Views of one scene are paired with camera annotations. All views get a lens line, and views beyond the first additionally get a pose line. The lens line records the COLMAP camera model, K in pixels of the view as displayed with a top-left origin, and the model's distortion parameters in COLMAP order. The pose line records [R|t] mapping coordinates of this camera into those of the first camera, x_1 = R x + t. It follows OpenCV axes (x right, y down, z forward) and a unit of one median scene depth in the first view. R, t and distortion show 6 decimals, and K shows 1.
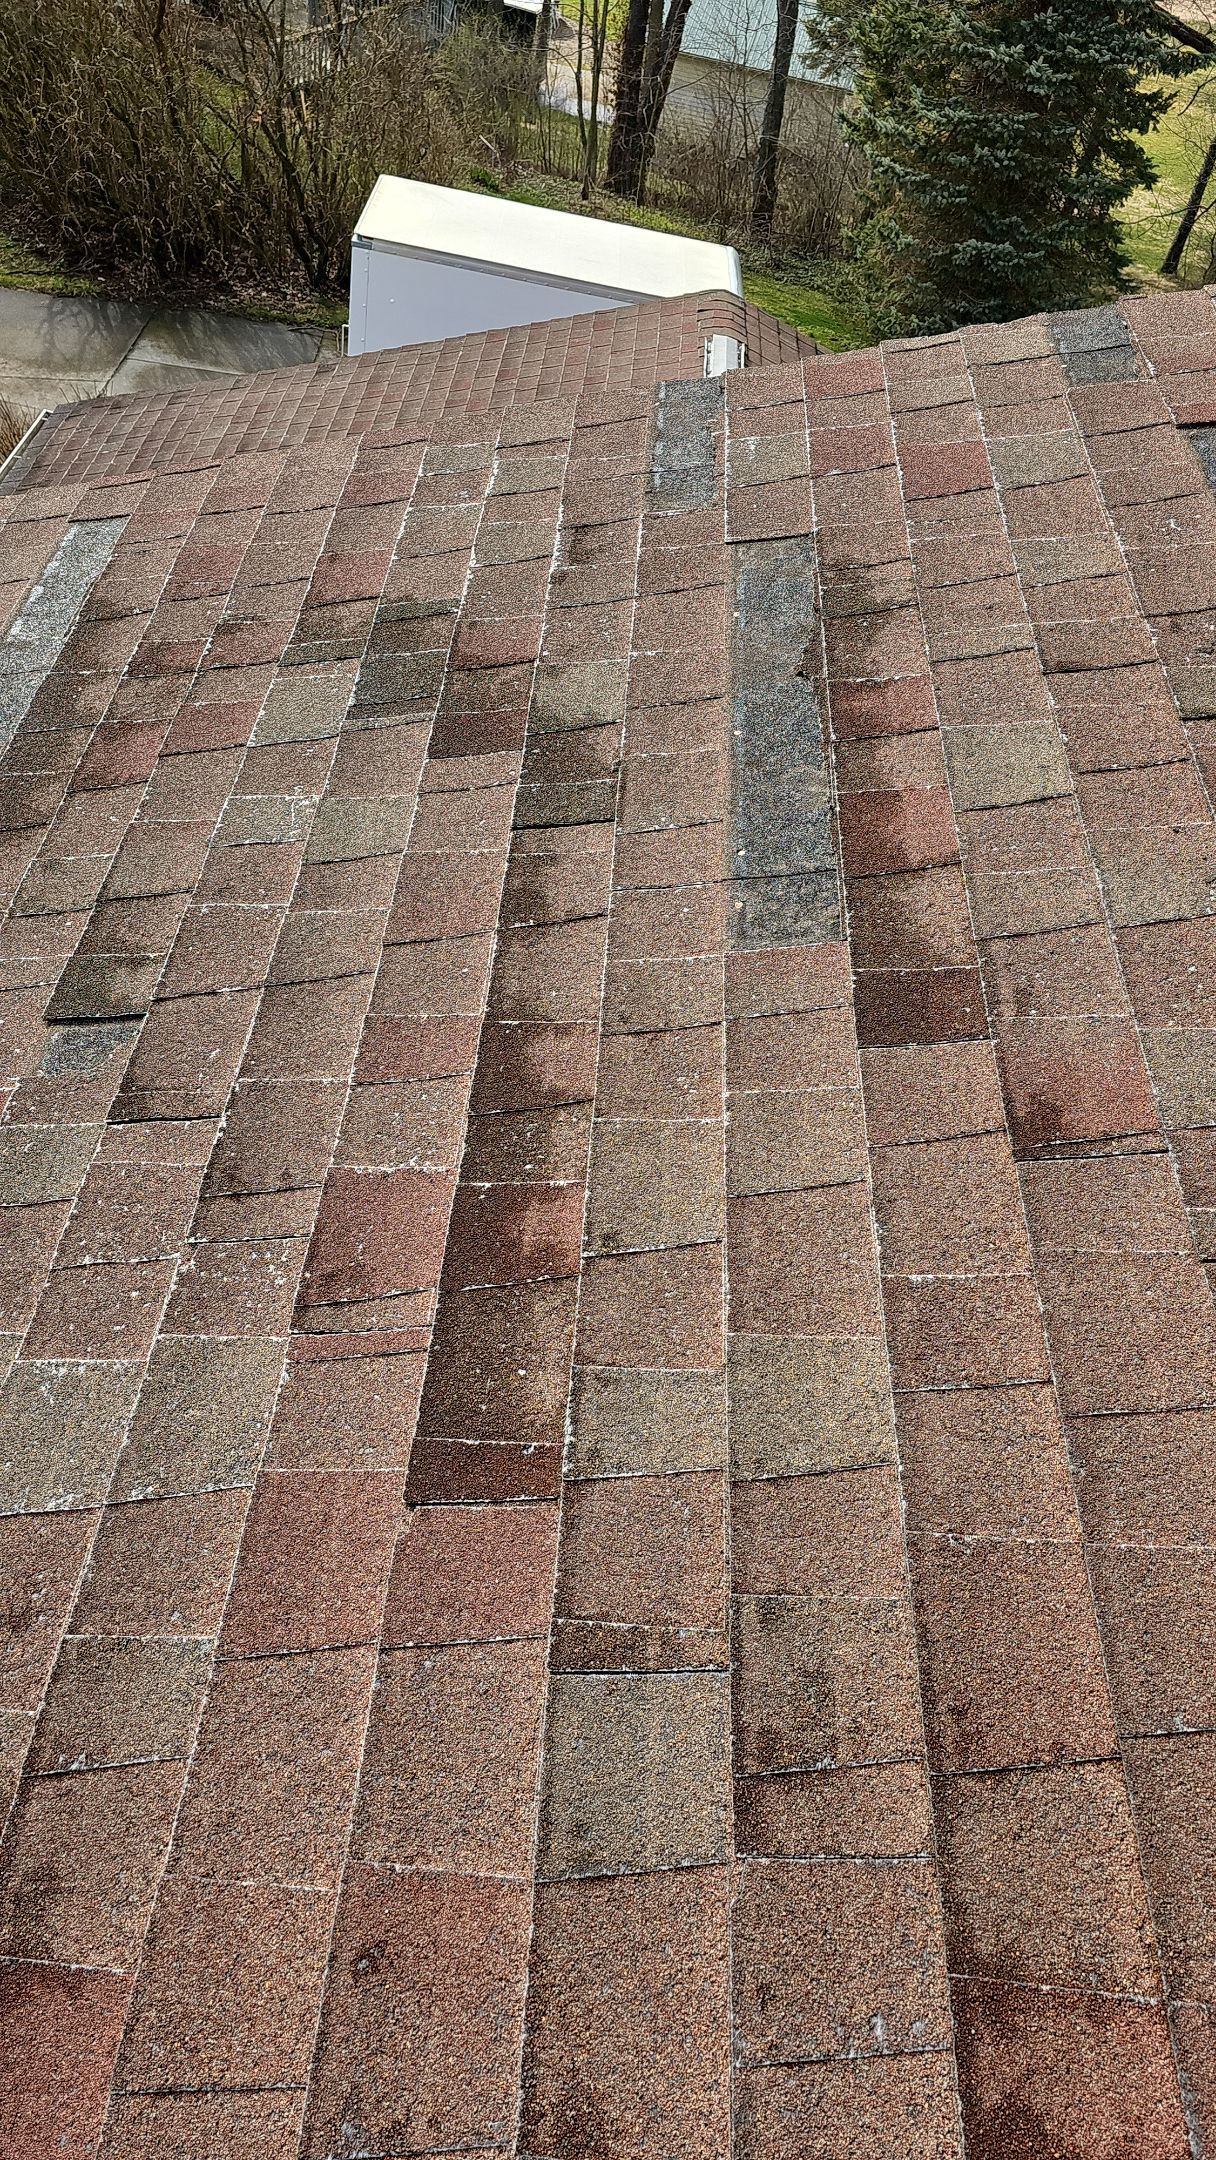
lens RADIAL K [[1468.5, 0, 646.5], [0, 1468.5, 1113.1], [0, 0, 1]] dist [0.055623, -0.043387]
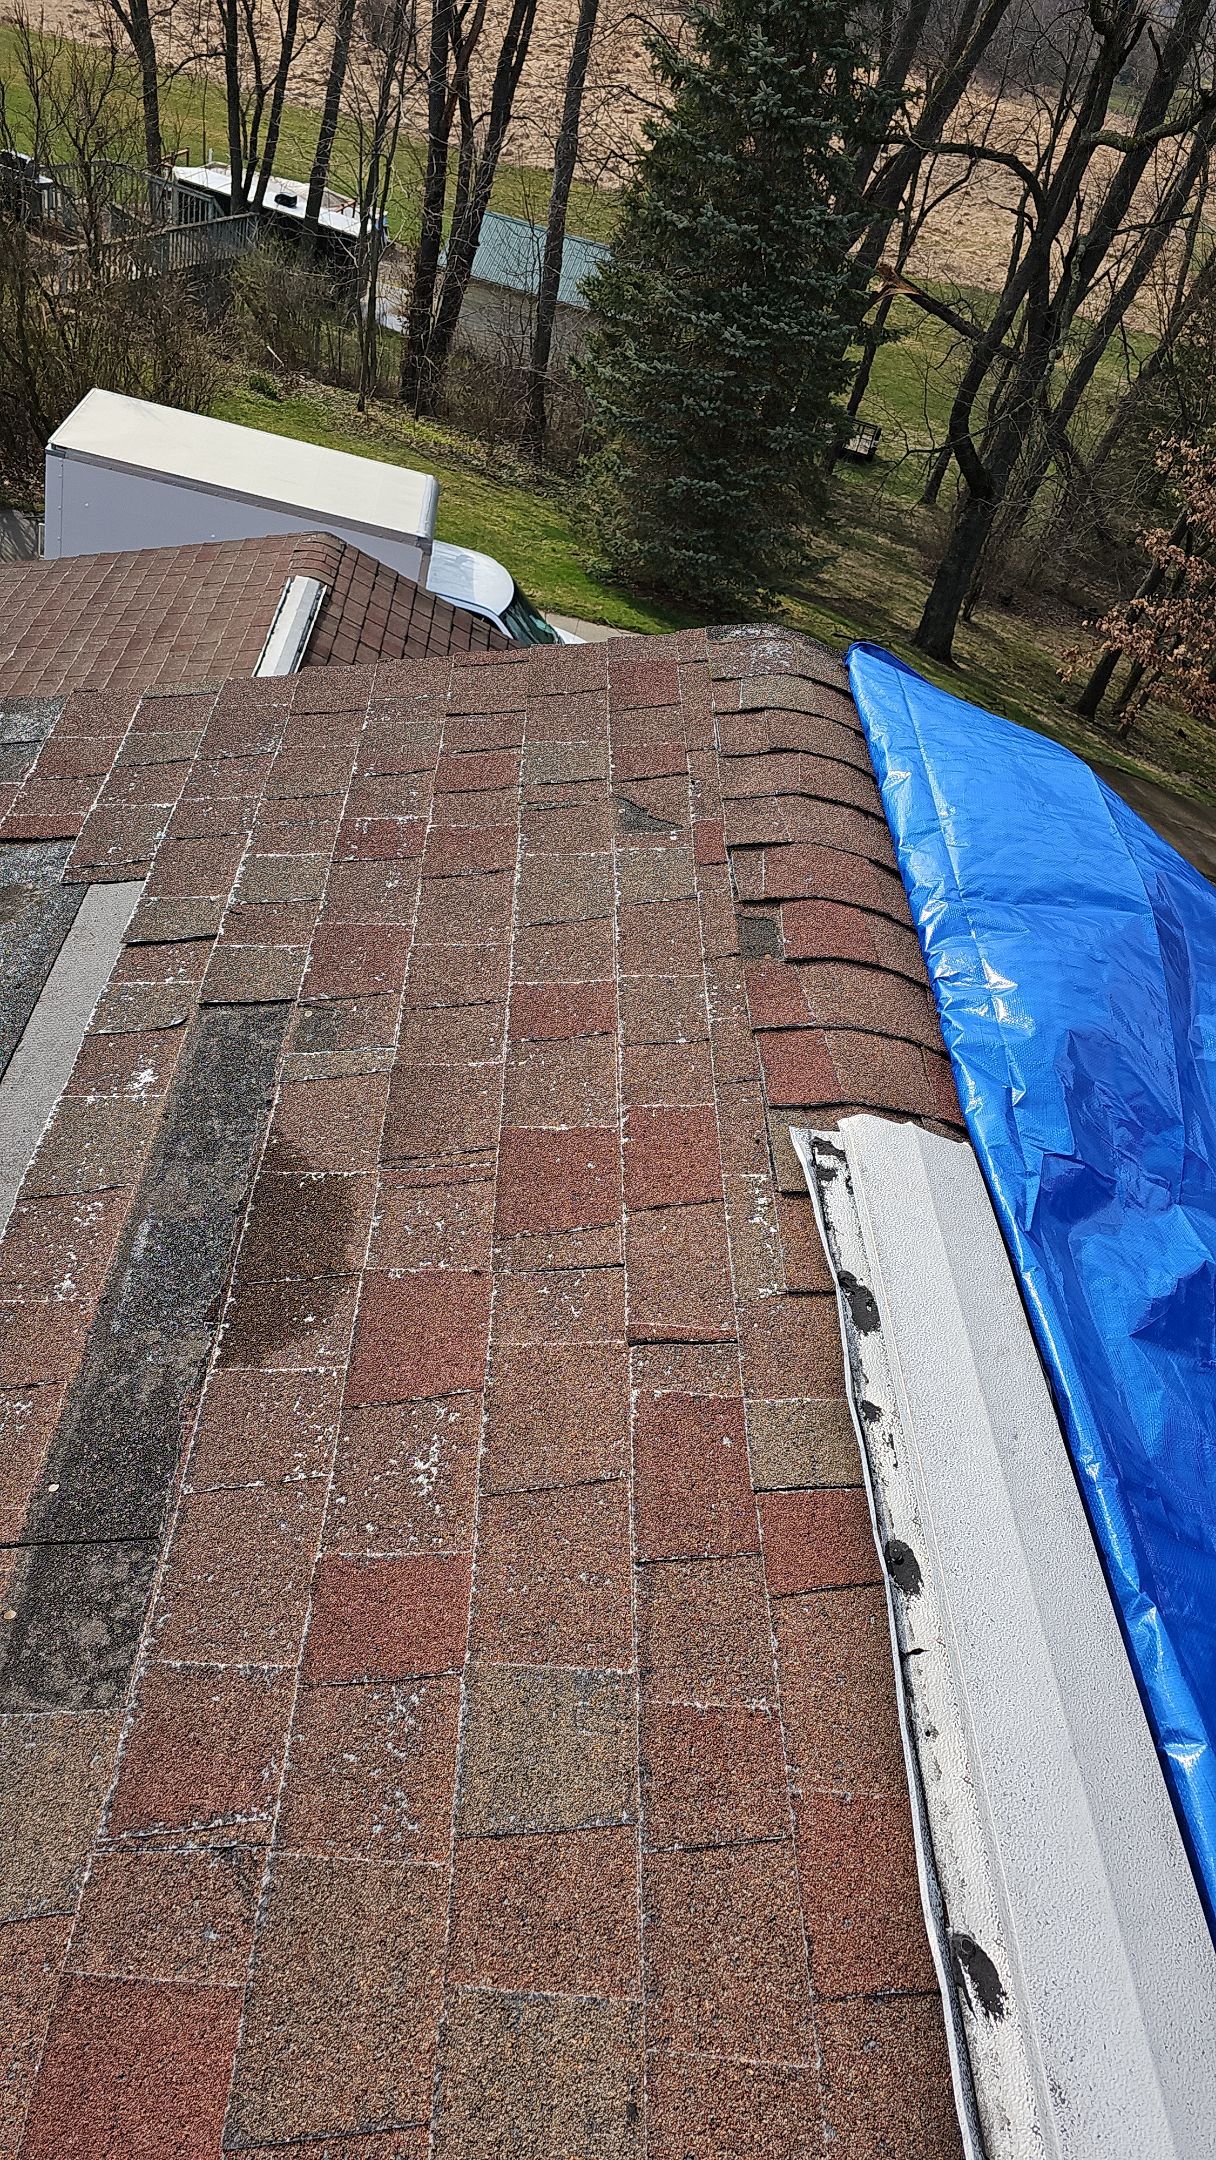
lens RADIAL K [[1427.6, 0, 606.3], [0, 1427.6, 1103.9], [0, 0, 1]] dist [0.079264, -0.073433]
pose [[0.996731, 0.026363, 0.076375, 0.764933], [-0.018802, 0.995001, -0.098076, -0.207922], [-0.078579, 0.096319, 0.992244, -0.001510]]
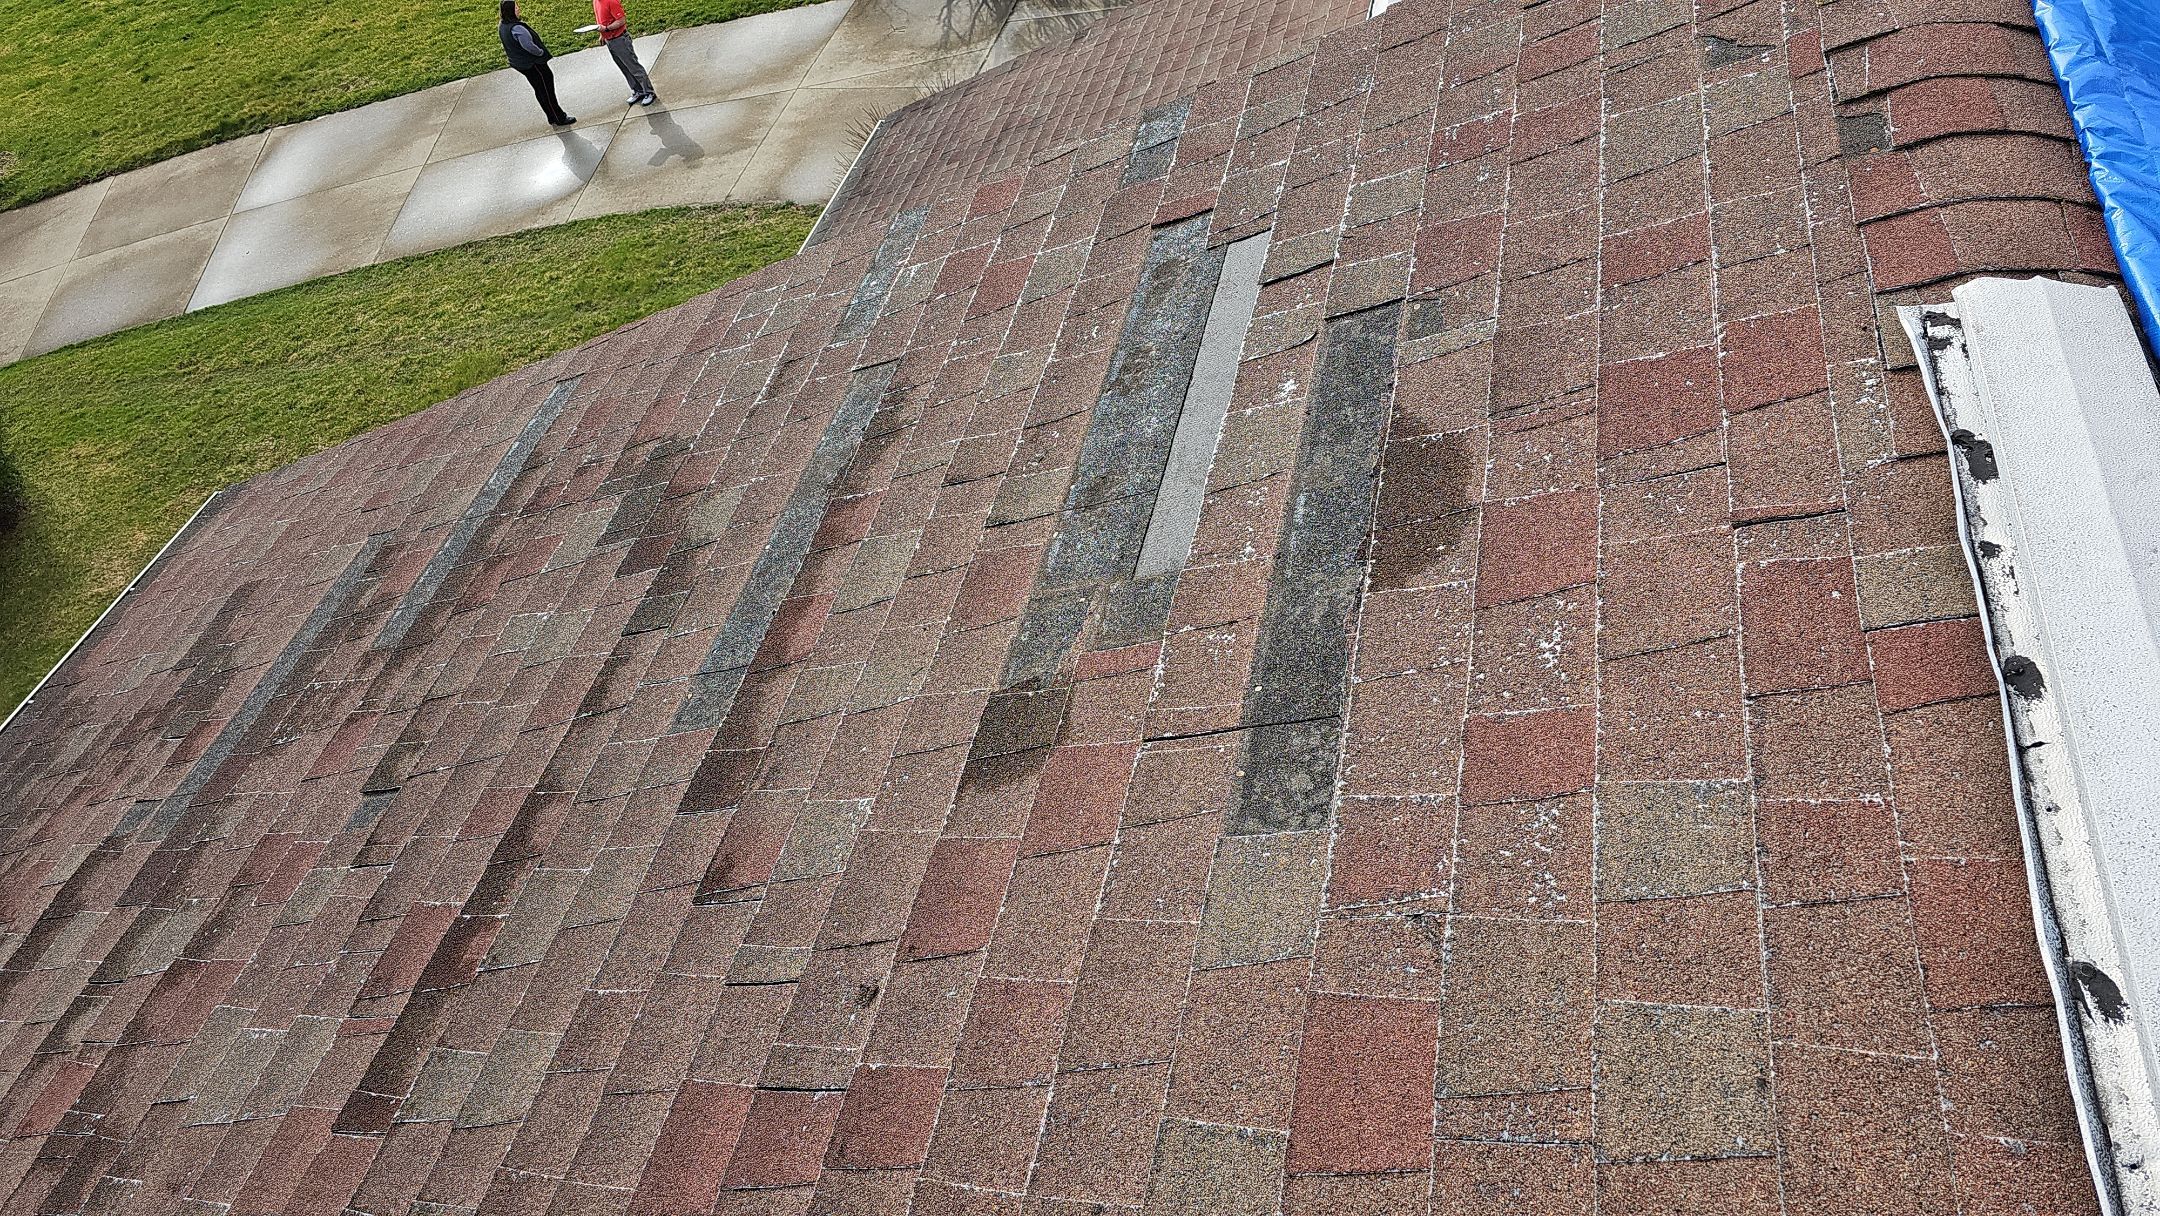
lens RADIAL K [[1480.5, 0, 1077.7], [0, 1480.5, 554.4], [0, 0, 1]] dist [0.086511, -0.088347]
pose [[0.912888, -0.101751, -0.395325, 0.825292], [0.081966, 0.994403, -0.066667, -0.124678], [0.399896, 0.028456, 0.916119, -0.157668]]
